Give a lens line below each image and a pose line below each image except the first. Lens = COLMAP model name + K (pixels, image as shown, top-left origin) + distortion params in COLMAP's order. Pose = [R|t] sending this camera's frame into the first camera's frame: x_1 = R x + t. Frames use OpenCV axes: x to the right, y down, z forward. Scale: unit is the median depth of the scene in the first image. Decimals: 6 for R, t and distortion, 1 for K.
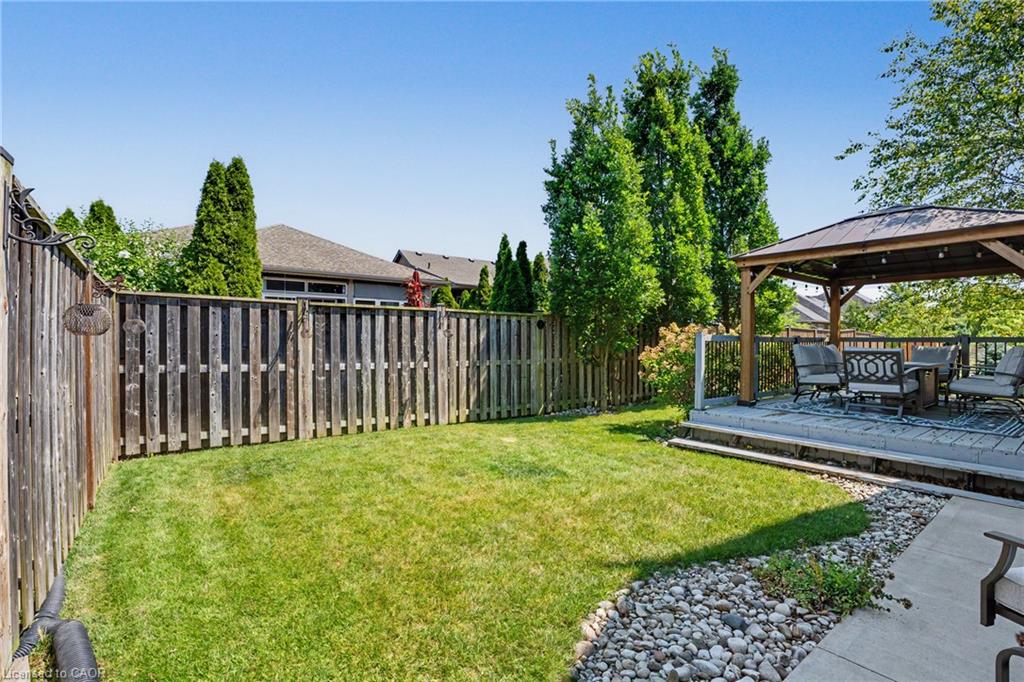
lens RADIAL K [[486.6, 0, 554.9], [0, 486.6, 341.3], [0, 0, 1]] dist [-0.001553, -0.000426]
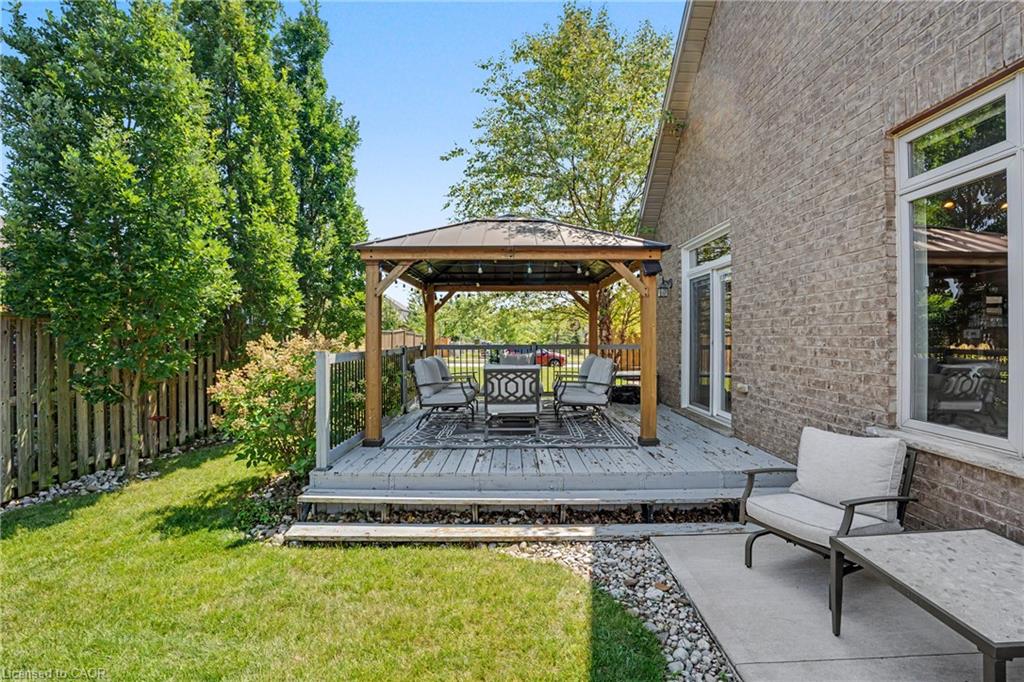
lens RADIAL K [[471.4, 0, 517.1], [0, 471.4, 336.2], [0, 0, 1]] dist [-0.078881, 0.020058]
pose [[0.661413, -0.004200, 0.750010, 0.001324], [0.003837, 0.999990, 0.002217, -0.030328], [-0.750012, 0.001412, 0.661422, 0.297263]]
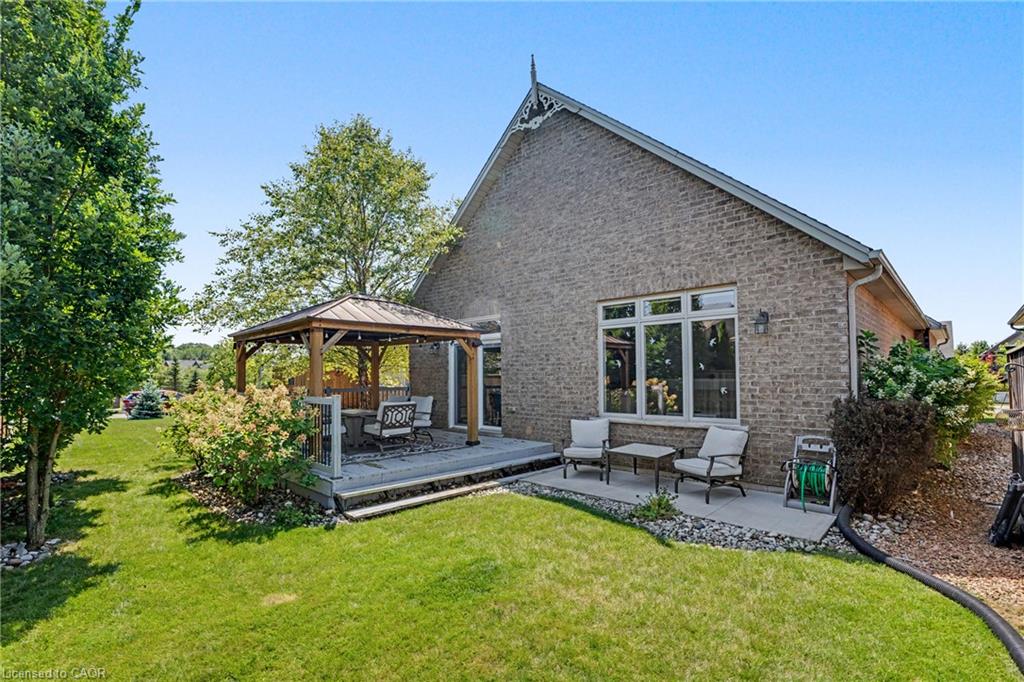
lens RADIAL K [[475.6, 0, 511.3], [0, 475.6, 361.0], [0, 0, 1]] dist [-0.000817, -0.000123]
pose [[-0.060414, 0.029846, 0.997727, -0.500734], [0.010413, 0.999517, -0.029269, -0.042494], [-0.998119, 0.008621, -0.060696, 0.550324]]
